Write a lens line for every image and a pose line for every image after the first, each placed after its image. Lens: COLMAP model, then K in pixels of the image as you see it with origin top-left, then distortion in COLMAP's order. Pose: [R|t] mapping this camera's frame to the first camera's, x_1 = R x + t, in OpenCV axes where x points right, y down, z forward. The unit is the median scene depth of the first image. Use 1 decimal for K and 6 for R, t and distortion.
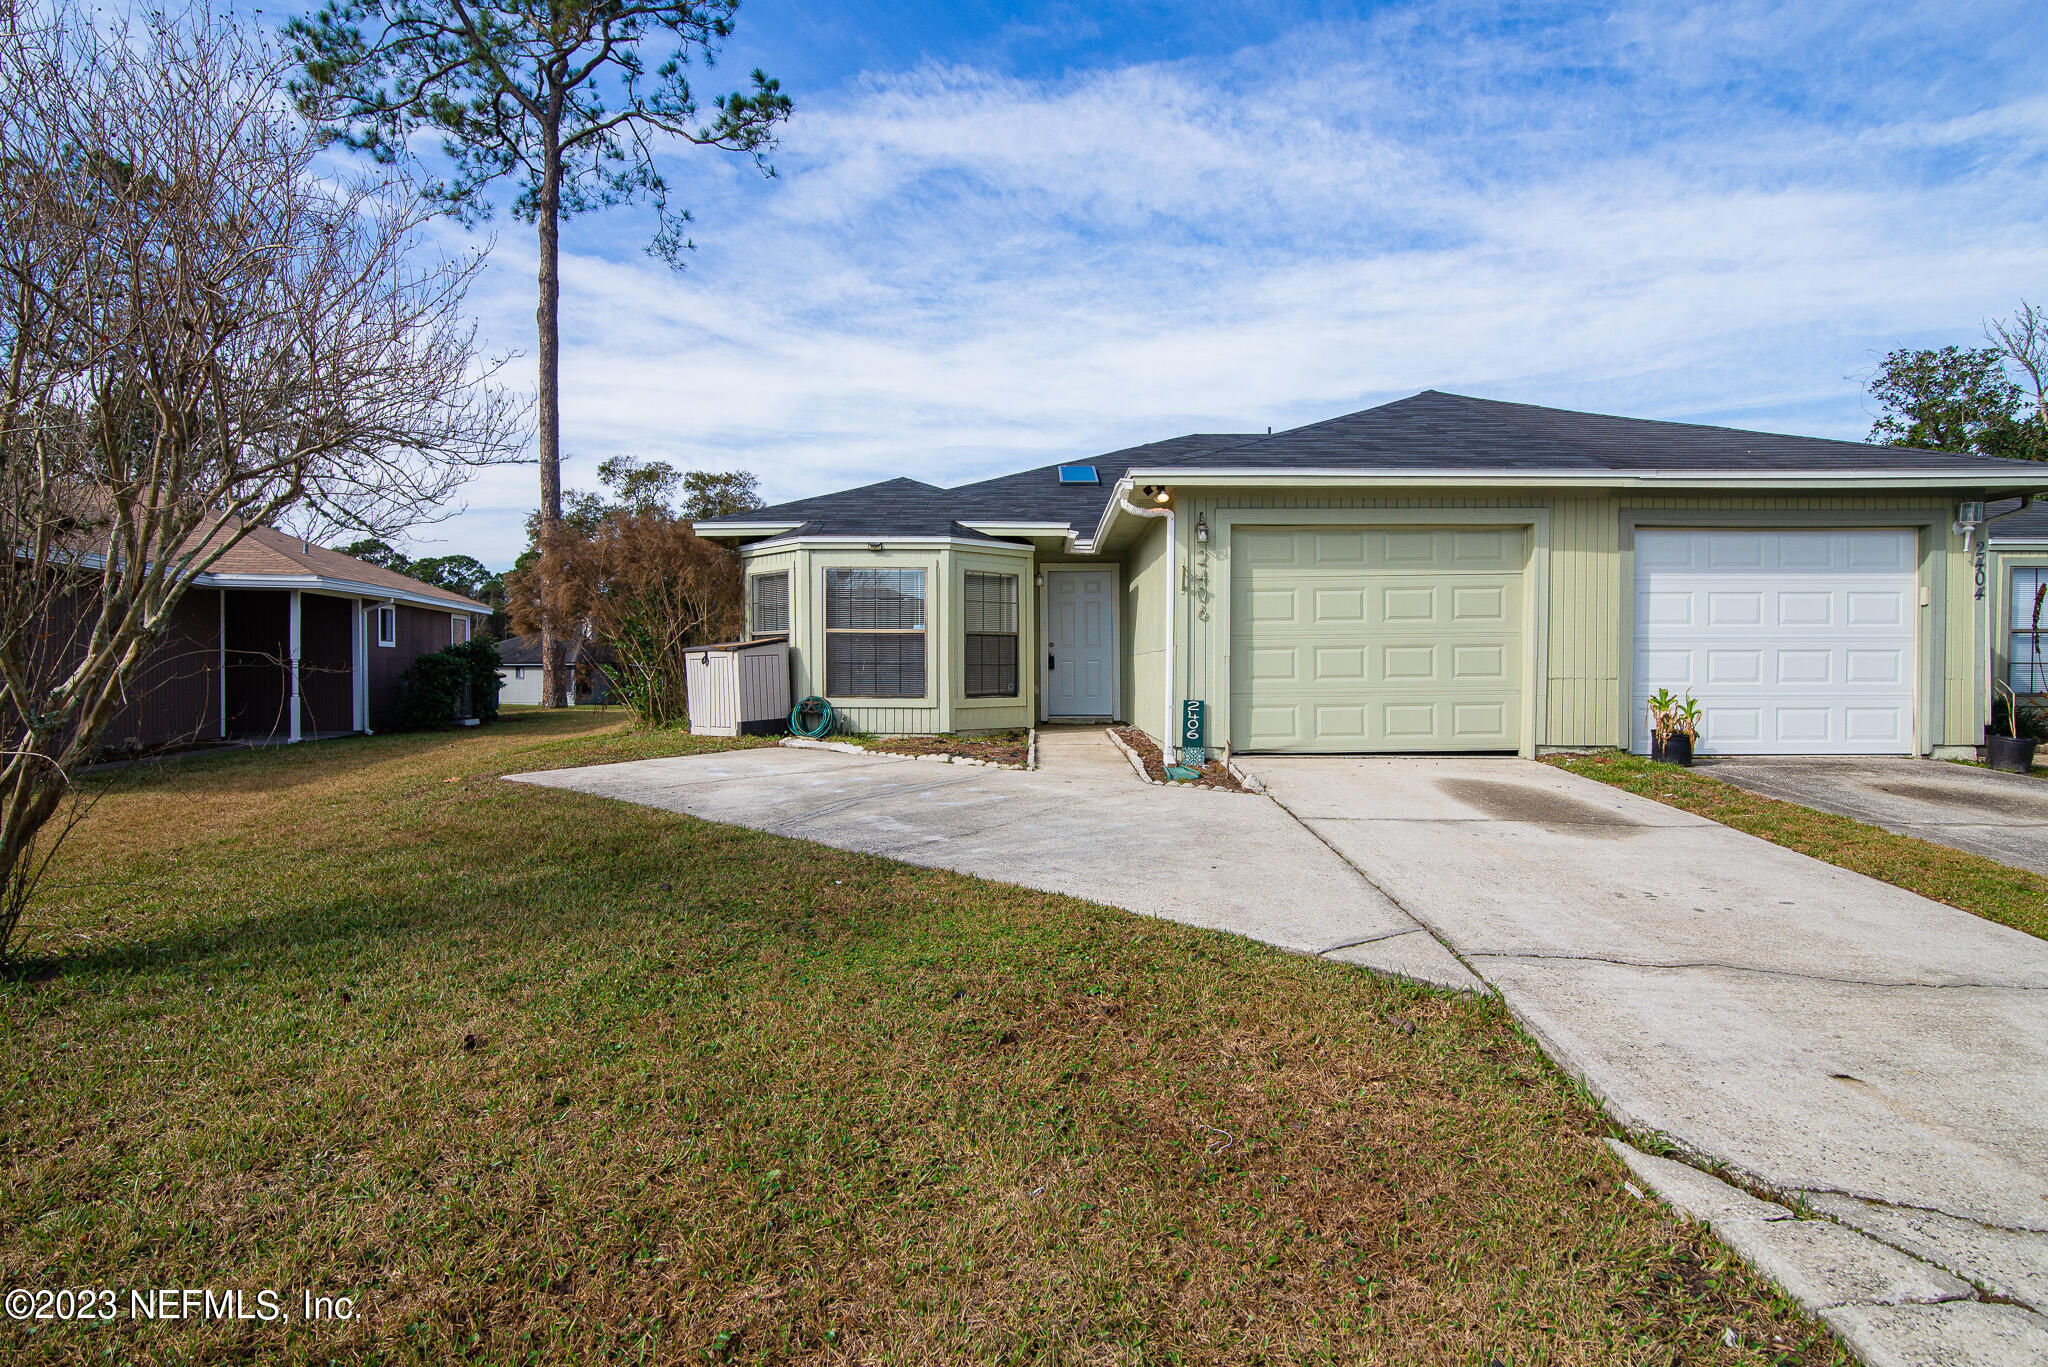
lens RADIAL K [[1087.4, 0, 1033.2], [0, 1087.4, 686.1], [0, 0, 1]] dist [-0.014992, 0.003307]
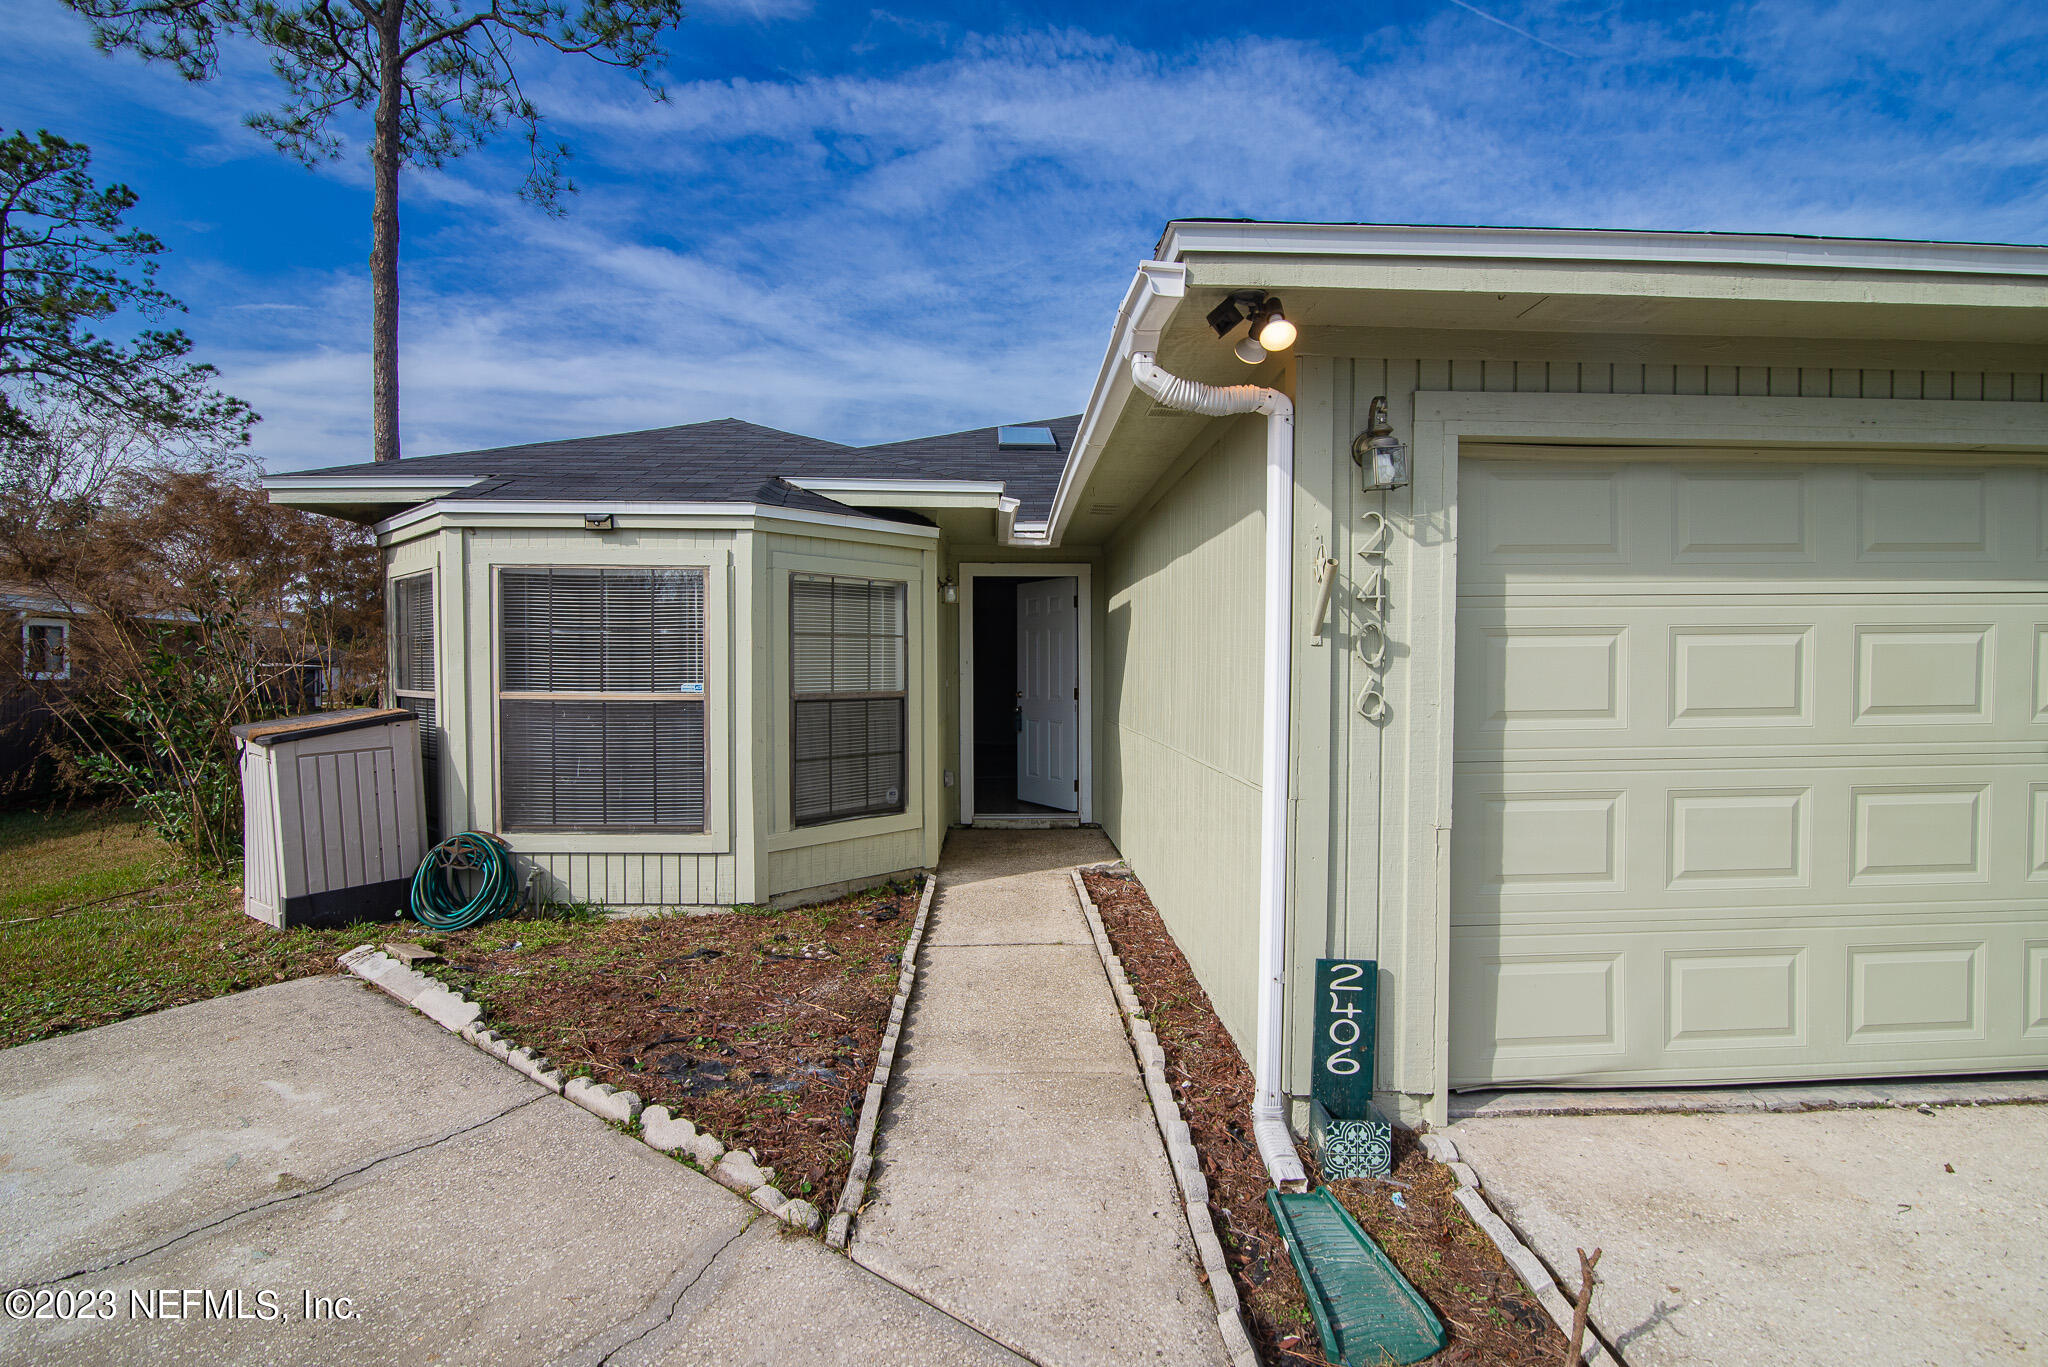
lens RADIAL K [[937.6, 0, 1035.3], [0, 937.6, 694.2], [0, 0, 1]] dist [-0.020377, 0.001674]
pose [[0.999016, 0.001831, 0.044324, 0.030504], [-0.002611, 0.999843, 0.017541, -0.059089], [-0.044285, -0.017640, 0.998863, 0.569326]]
